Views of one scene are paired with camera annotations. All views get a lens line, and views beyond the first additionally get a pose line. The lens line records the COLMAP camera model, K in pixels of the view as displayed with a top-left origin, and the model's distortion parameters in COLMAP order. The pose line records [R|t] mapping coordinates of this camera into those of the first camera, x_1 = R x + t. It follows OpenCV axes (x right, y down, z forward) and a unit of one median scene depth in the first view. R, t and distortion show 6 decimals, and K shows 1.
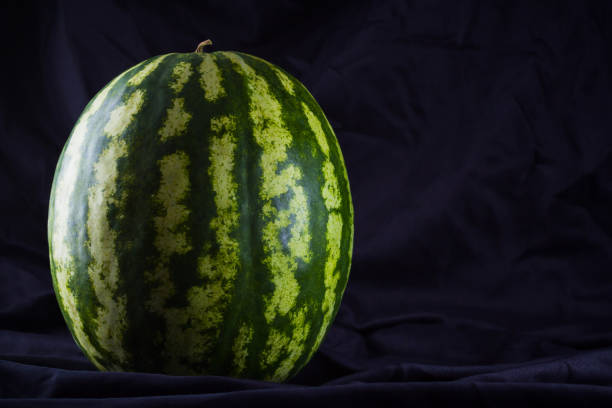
lens RADIAL K [[2764.0, 0, 306.0], [0, 2764.0, 204.0], [0, 0, 1]] dist [0.067697, 2.286706]
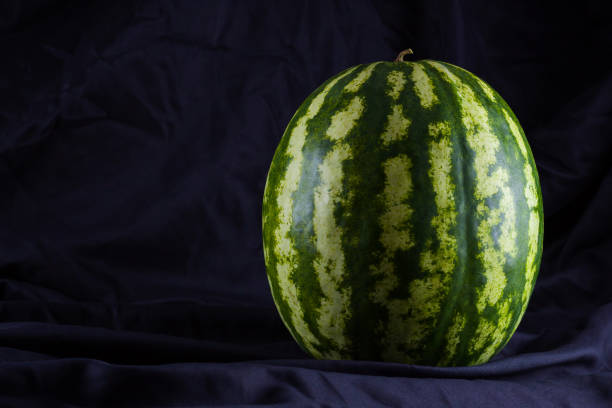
lens RADIAL K [[2764.0, 0, 306.0], [0, 2764.0, 204.0], [0, 0, 1]] dist [0.067697, 2.286706]
pose [[0.997103, 0.005125, 0.075888, -0.164373], [-0.006457, 0.999829, 0.017322, -0.018143], [-0.075786, -0.017762, 0.996966, -0.077240]]
